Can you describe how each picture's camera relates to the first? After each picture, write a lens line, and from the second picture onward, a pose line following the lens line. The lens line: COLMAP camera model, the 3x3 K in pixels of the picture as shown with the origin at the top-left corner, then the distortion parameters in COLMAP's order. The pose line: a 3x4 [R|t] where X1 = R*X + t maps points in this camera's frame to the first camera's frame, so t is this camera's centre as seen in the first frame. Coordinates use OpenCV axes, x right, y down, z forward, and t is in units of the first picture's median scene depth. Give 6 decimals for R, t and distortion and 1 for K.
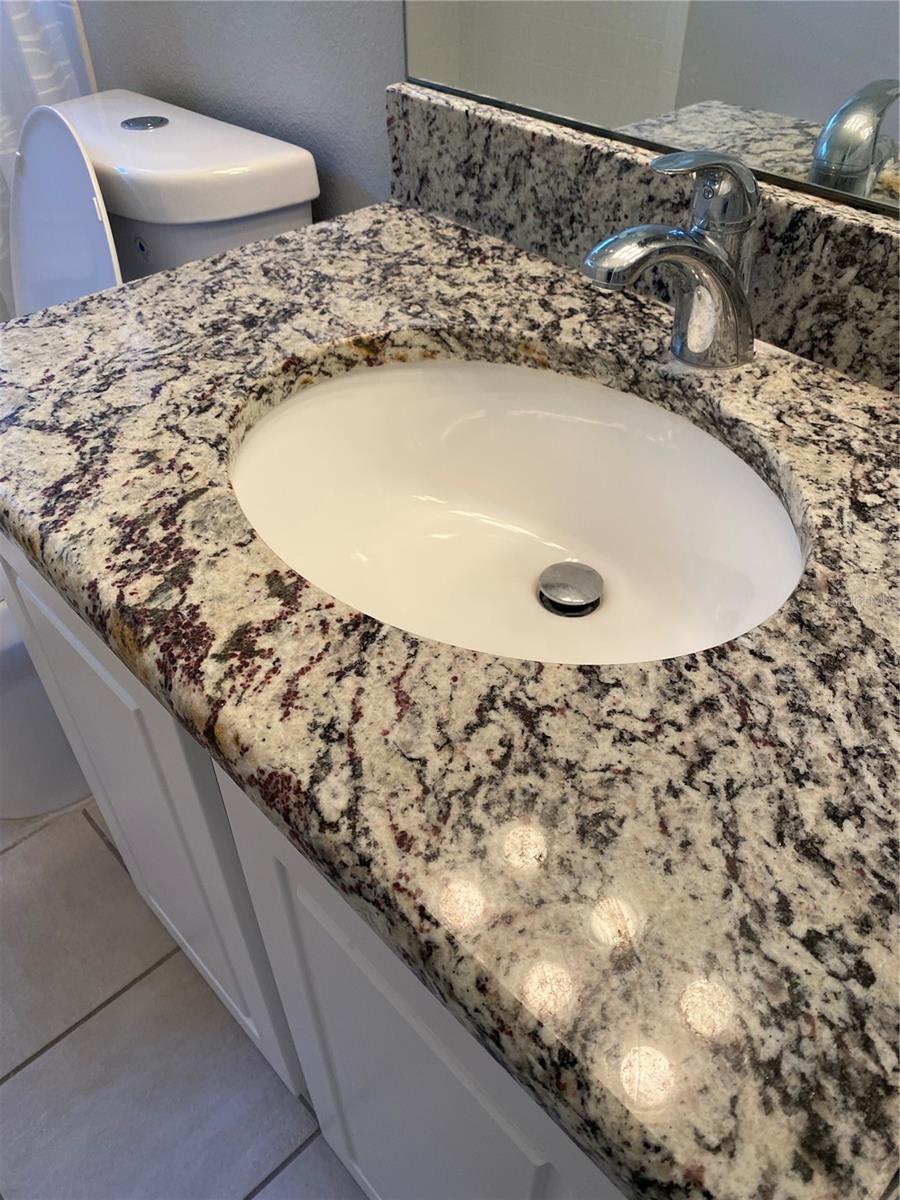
lens RADIAL K [[908.0, 0, 449.6], [0, 908.0, 599.5], [0, 0, 1]] dist [0.038831, -0.002848]
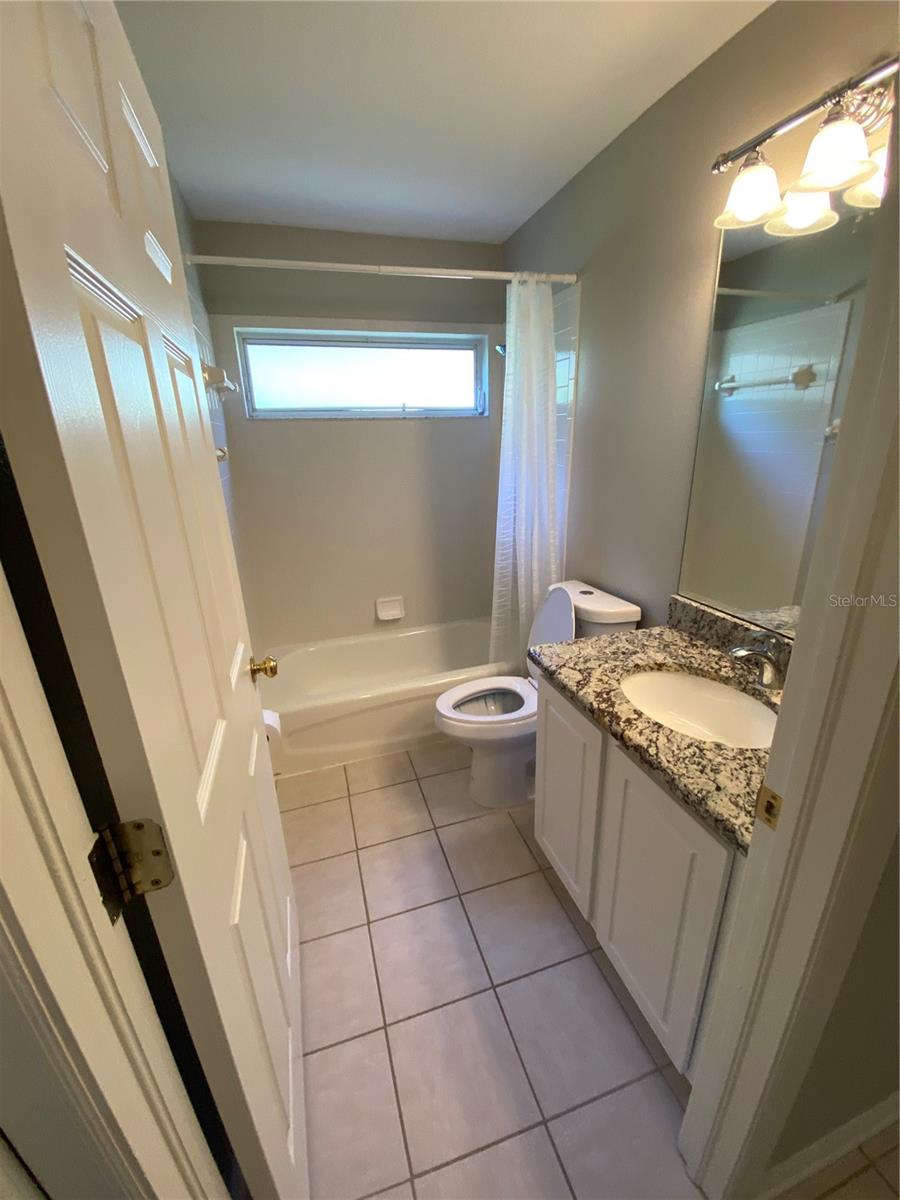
lens RADIAL K [[479.5, 0, 447.3], [0, 479.5, 603.7], [0, 0, 1]] dist [-0.018606, -0.003639]
pose [[0.896474, 0.126989, -0.424510, -0.069832], [-0.283681, 0.900454, -0.329708, 0.349466], [0.340382, 0.415999, 0.843258, -0.933487]]
